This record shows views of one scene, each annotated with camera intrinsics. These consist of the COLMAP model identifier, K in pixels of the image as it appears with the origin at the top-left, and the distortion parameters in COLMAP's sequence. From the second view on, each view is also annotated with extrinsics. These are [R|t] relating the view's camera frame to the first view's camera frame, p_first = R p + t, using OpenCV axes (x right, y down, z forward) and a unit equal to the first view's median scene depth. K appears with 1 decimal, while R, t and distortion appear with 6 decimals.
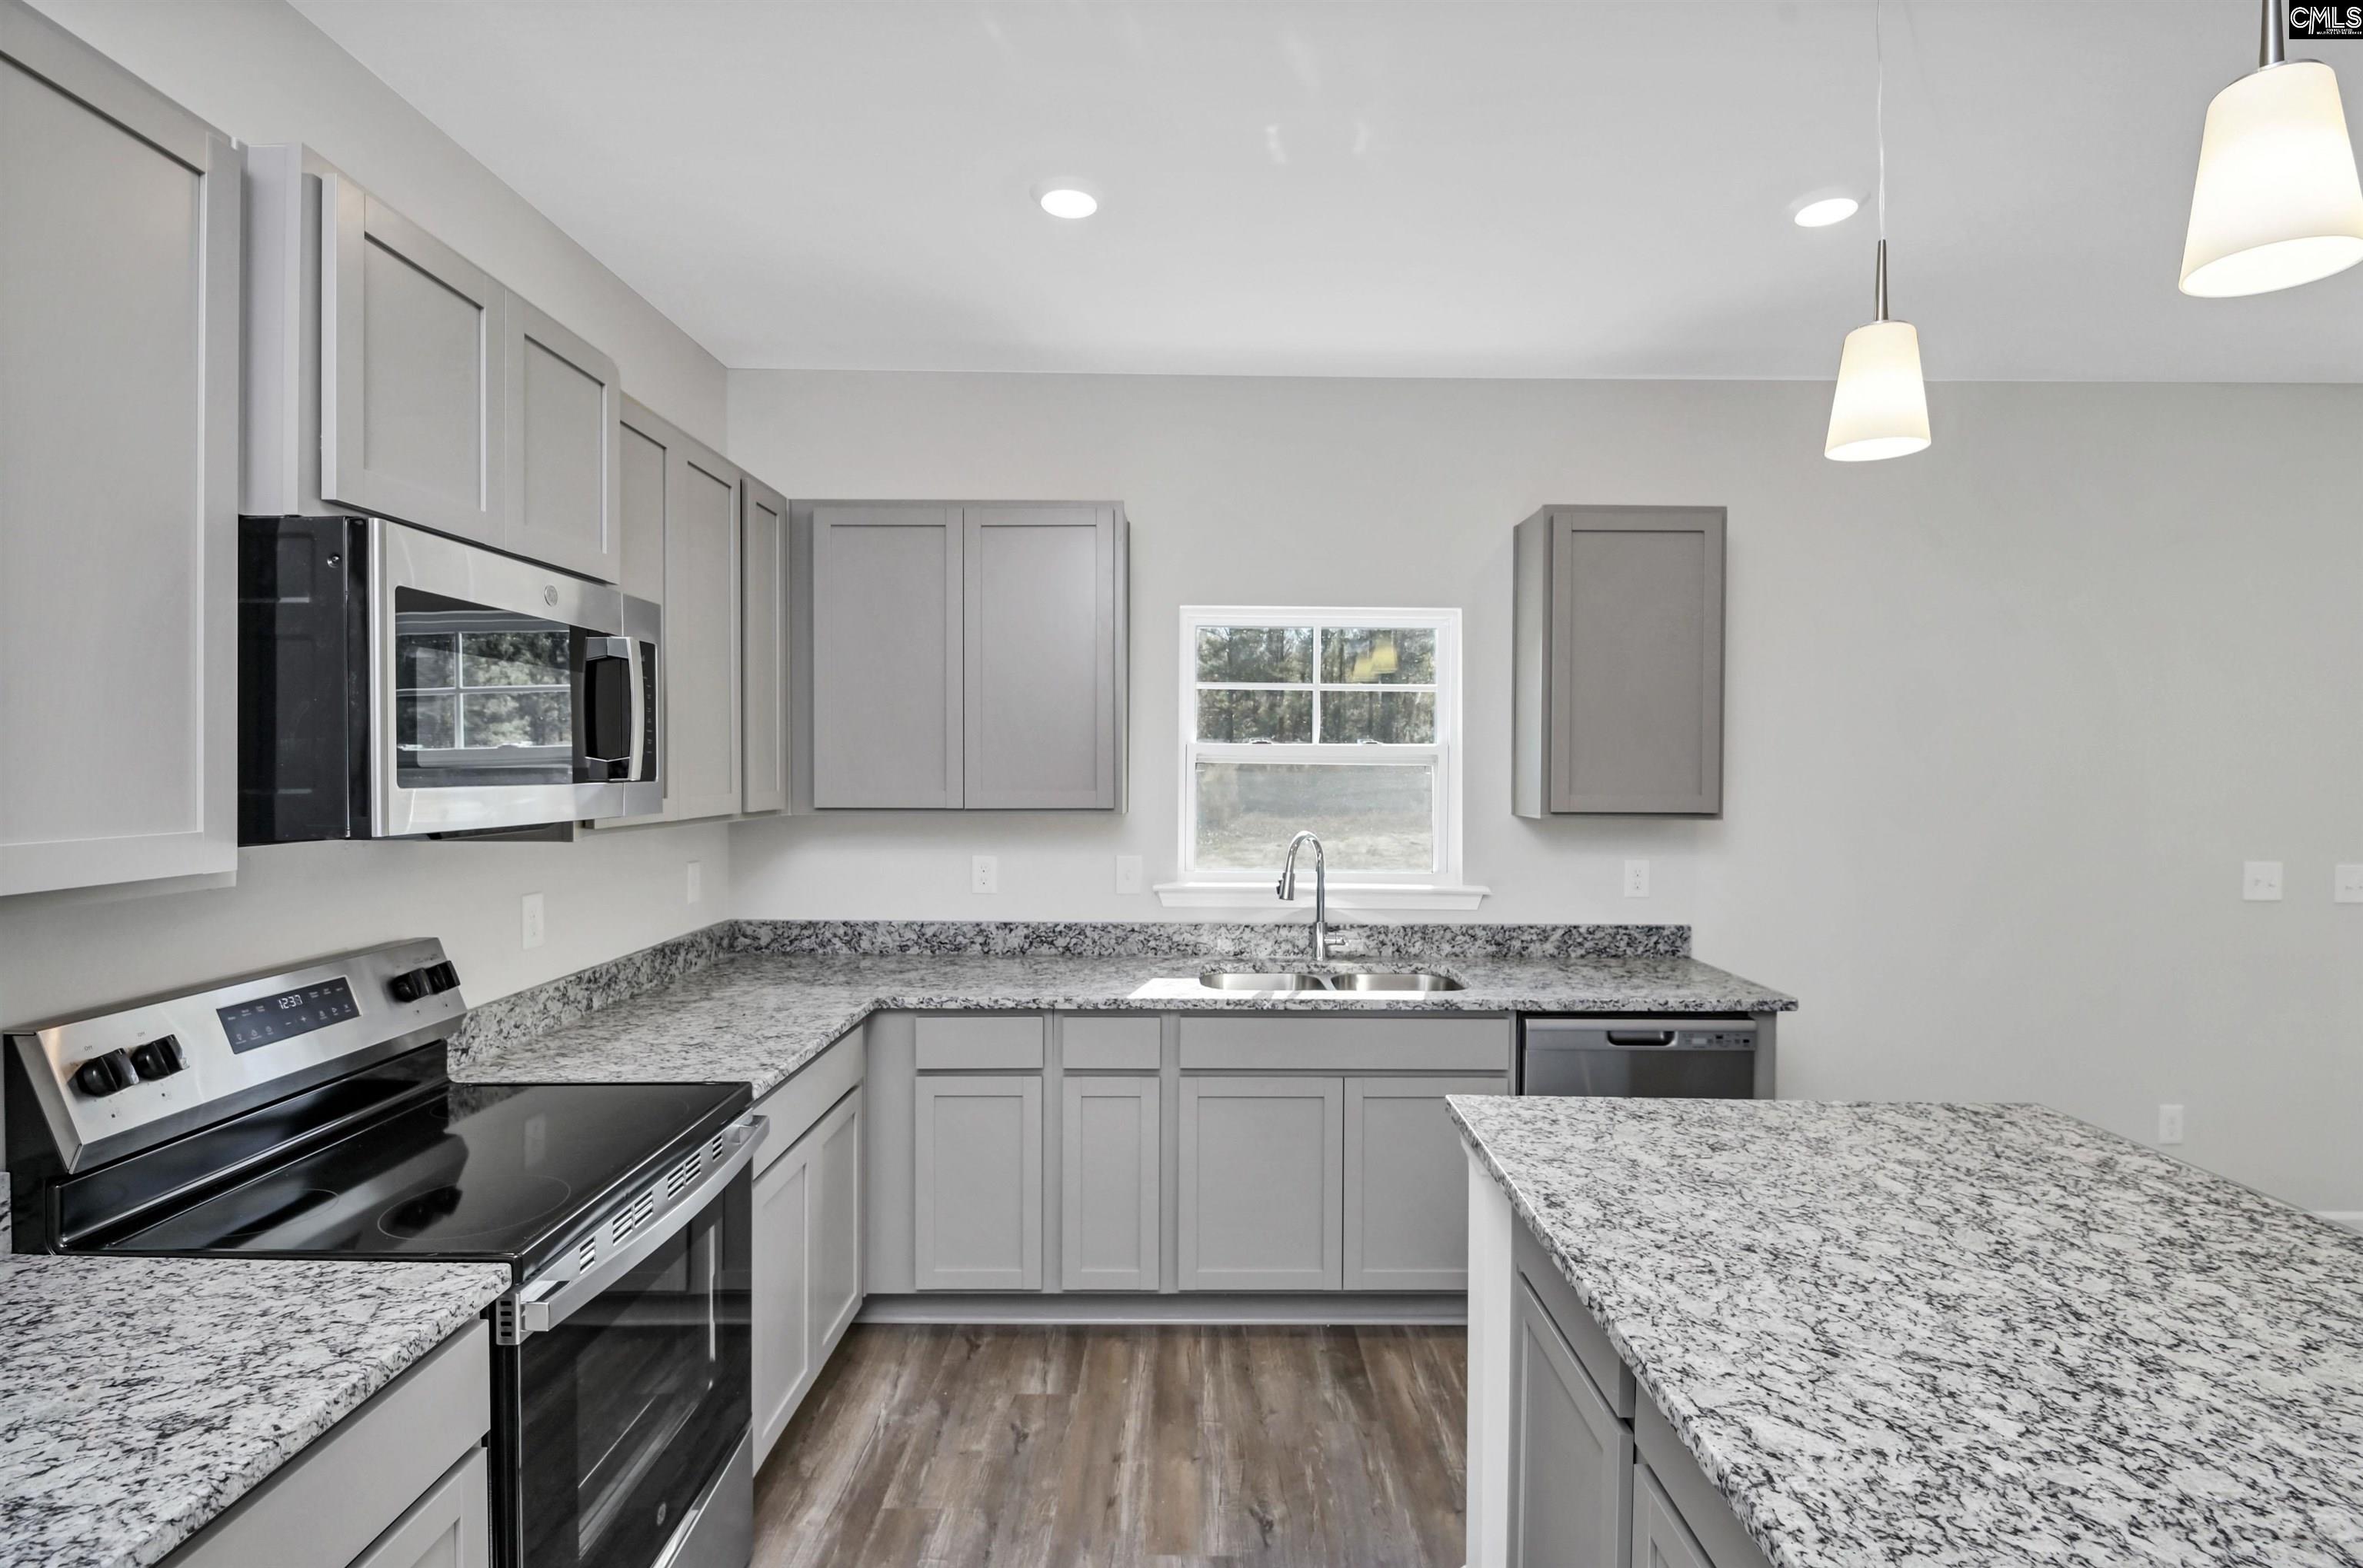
lens RADIAL K [[1137.2, 0, 1206.0], [0, 1137.2, 778.4], [0, 0, 1]] dist [0.002850, -0.008412]
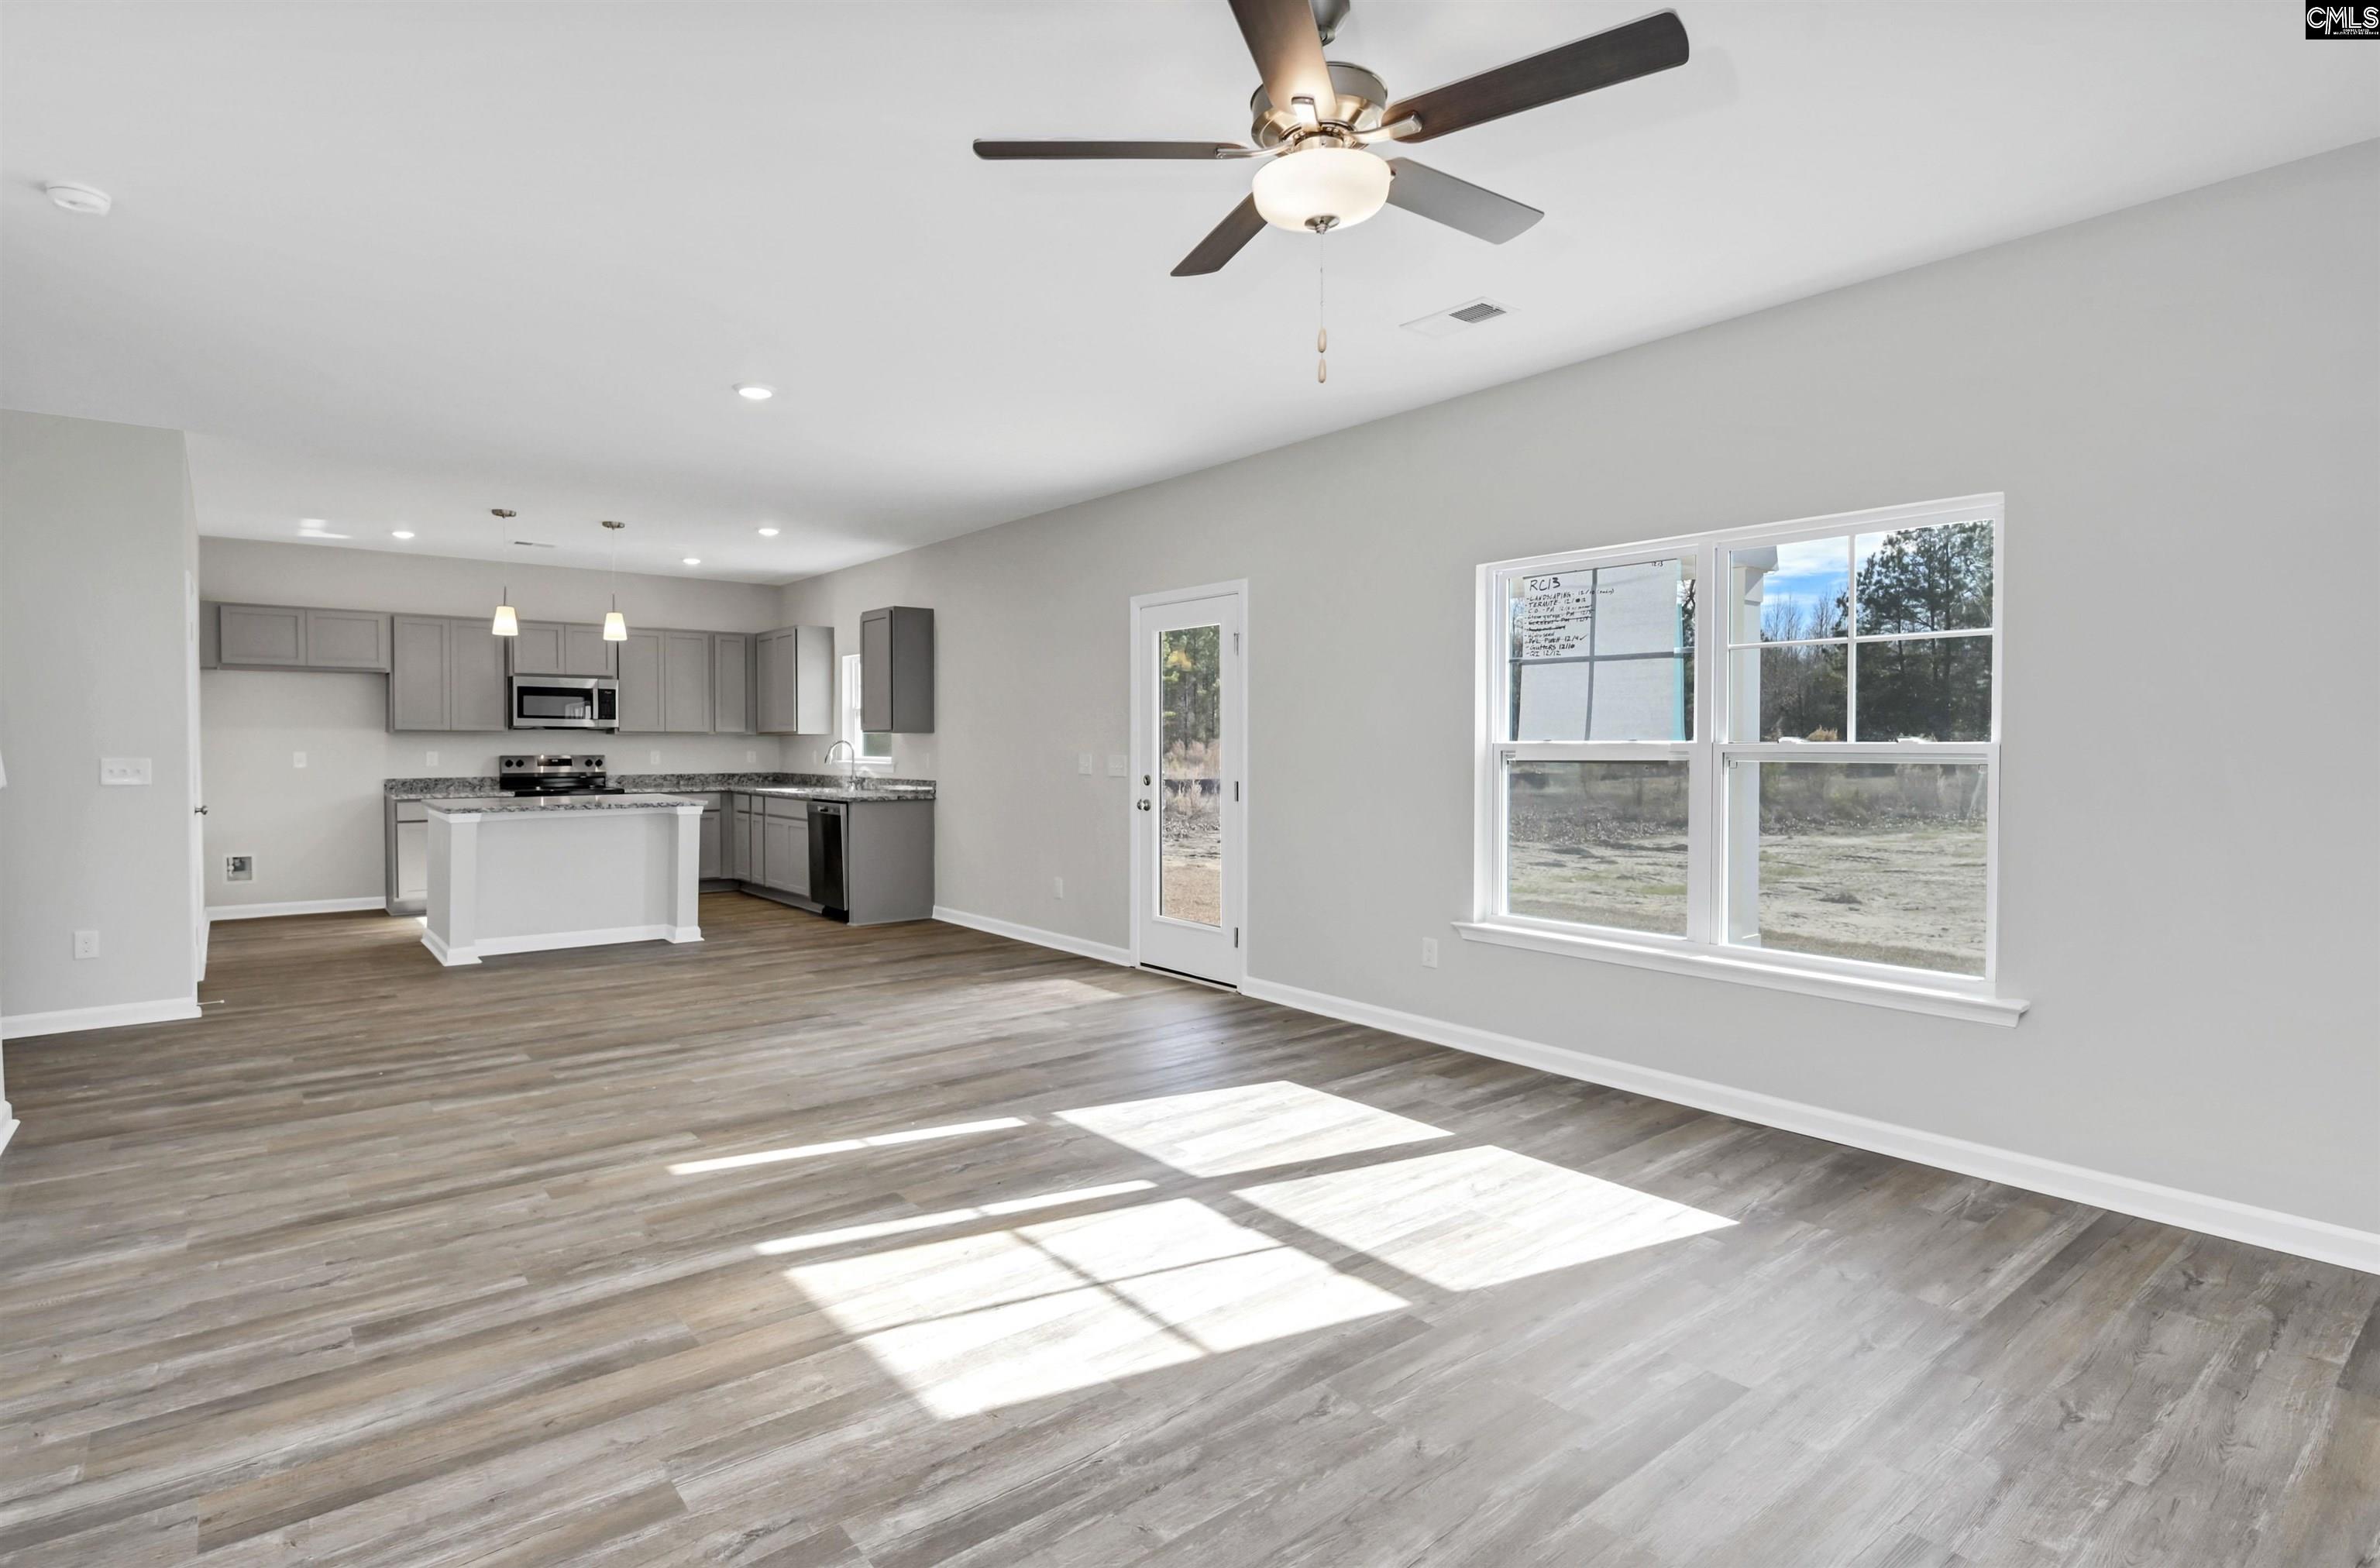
lens RADIAL K [[1157.2, 0, 1237.3], [0, 1157.2, 749.9], [0, 0, 1]] dist [0.000394, -0.000603]
pose [[0.665528, -0.003324, -0.746365, 3.115304], [-0.001486, 0.999982, -0.005779, 0.096202], [0.746371, 0.004955, 0.665511, -0.132316]]
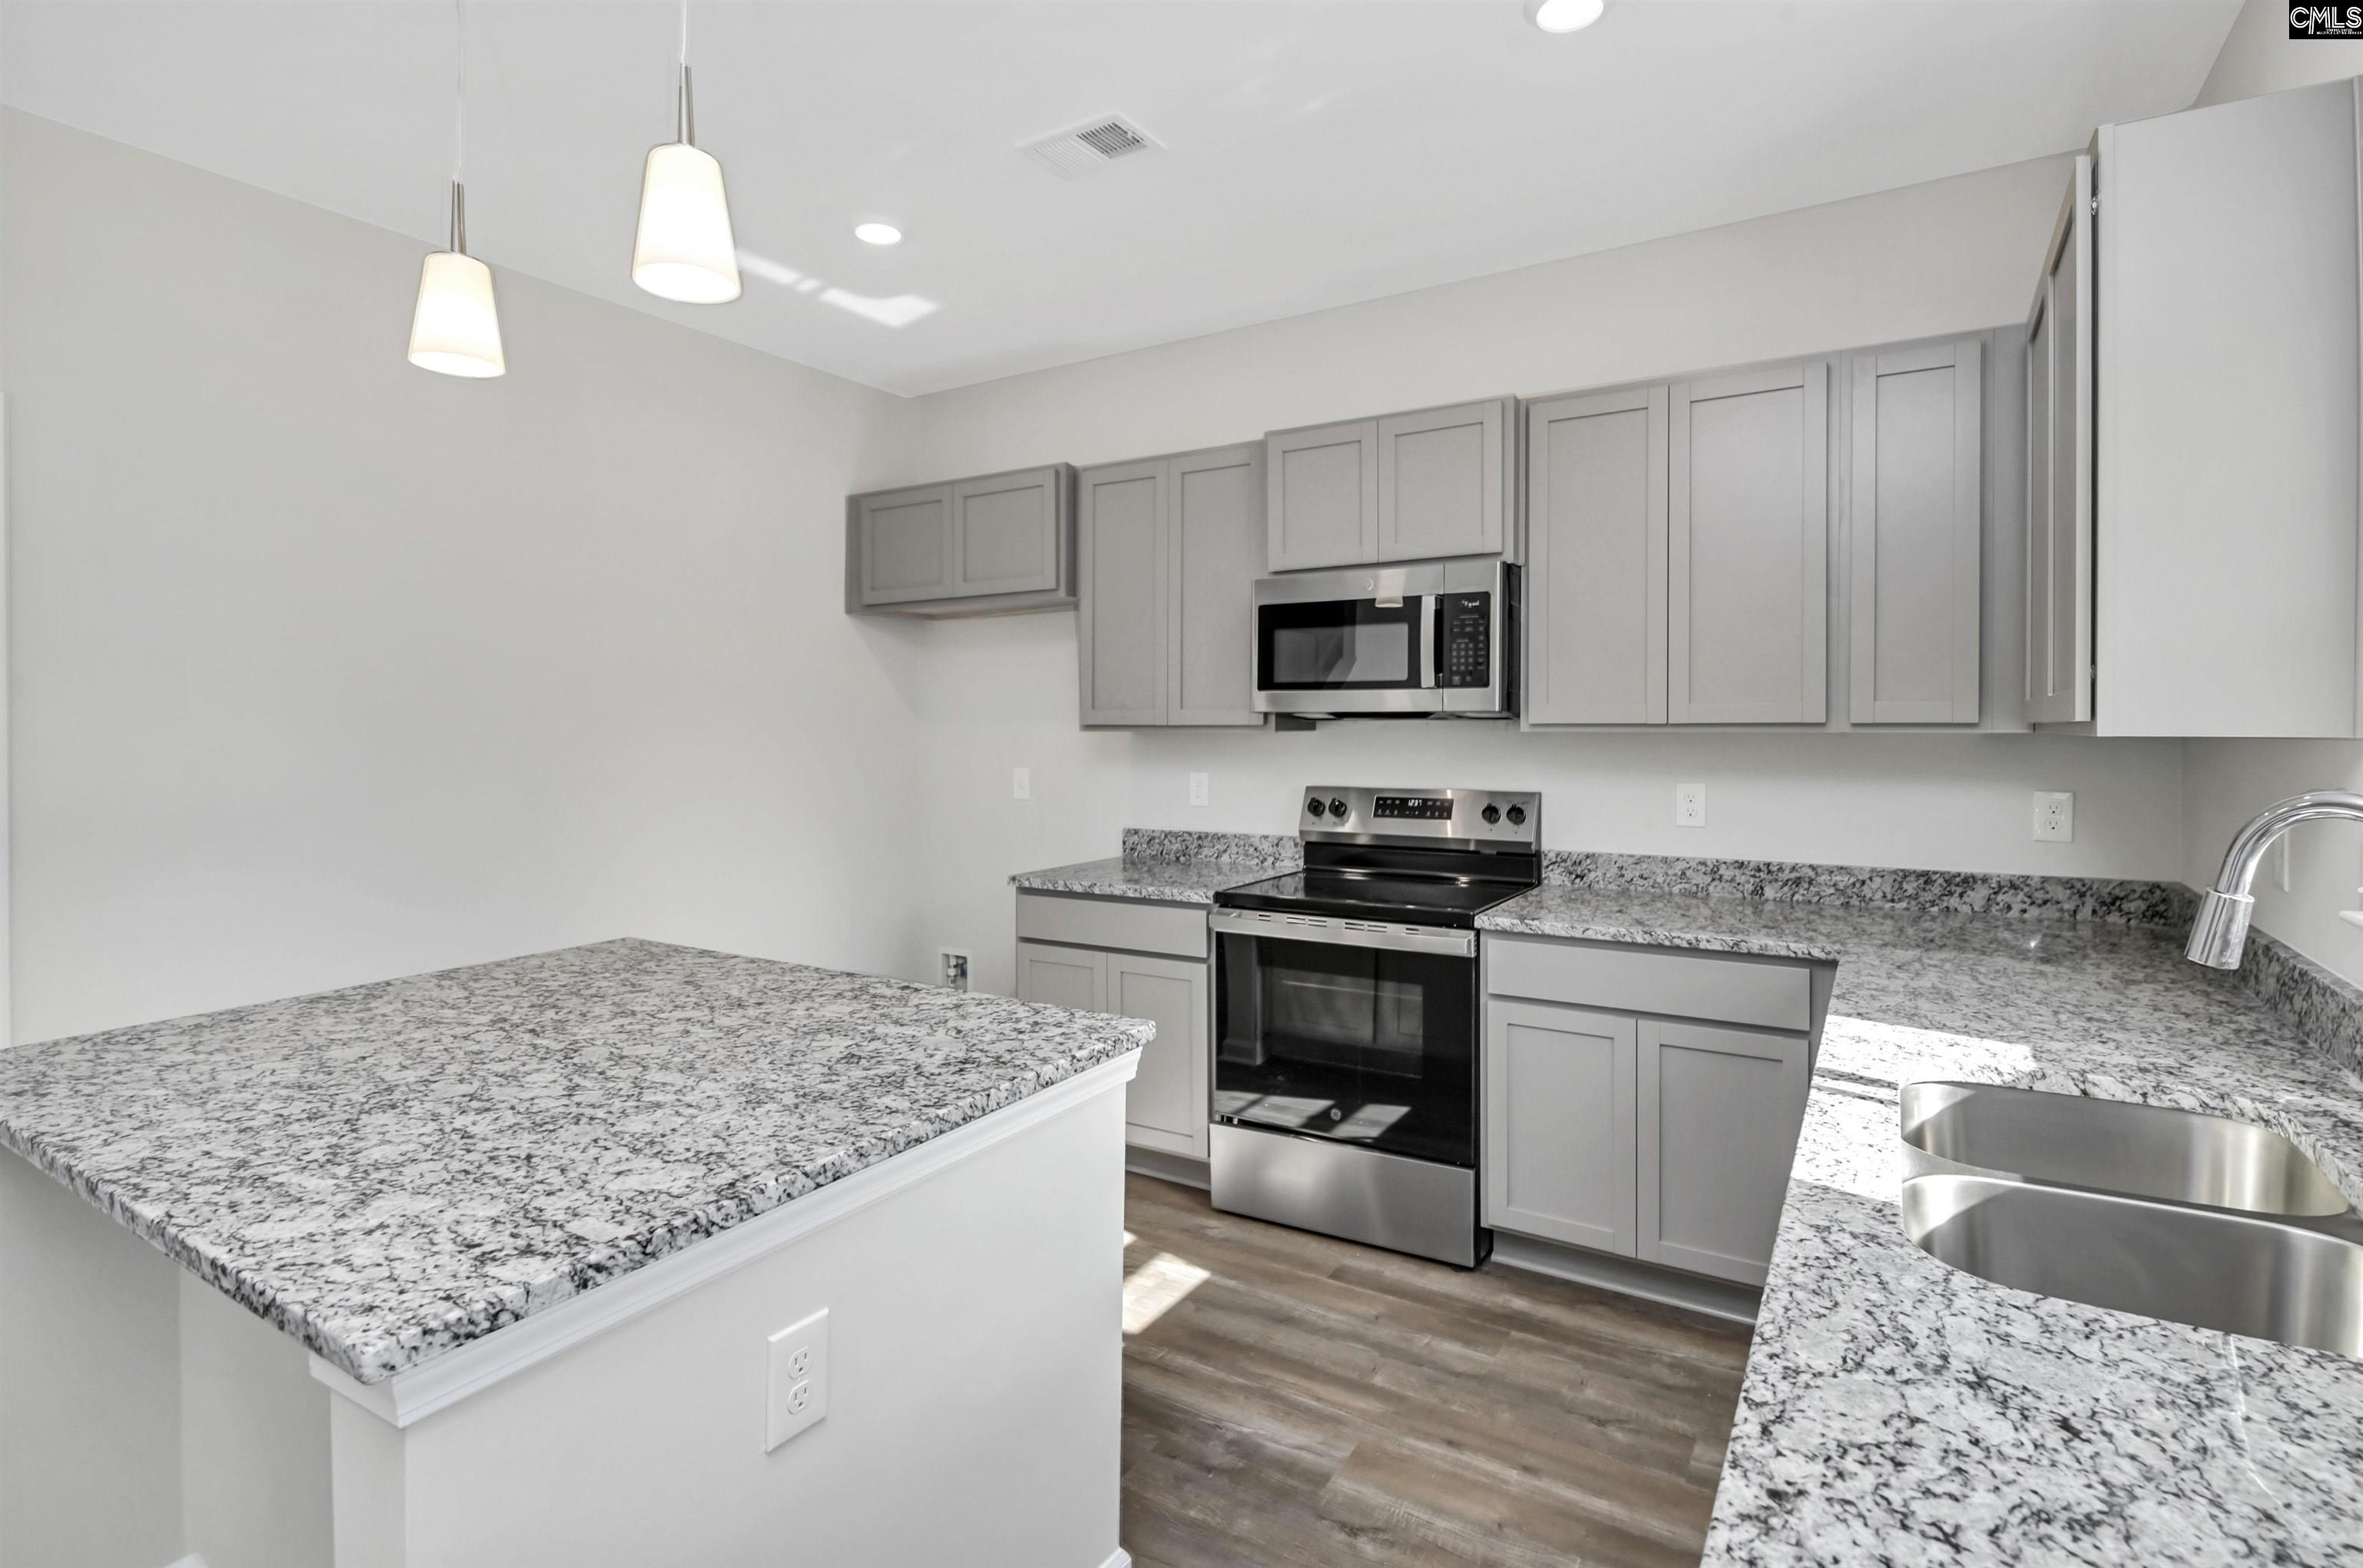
lens RADIAL K [[1140.4, 0, 1232.6], [0, 1140.4, 729.3], [0, 0, 1]] dist [0.002142, -0.007200]
pose [[-0.514895, -0.003194, -0.857247, 0.628015], [-0.008438, 0.999964, 0.001343, 0.035145], [0.857212, 0.007924, -0.514903, 1.010730]]
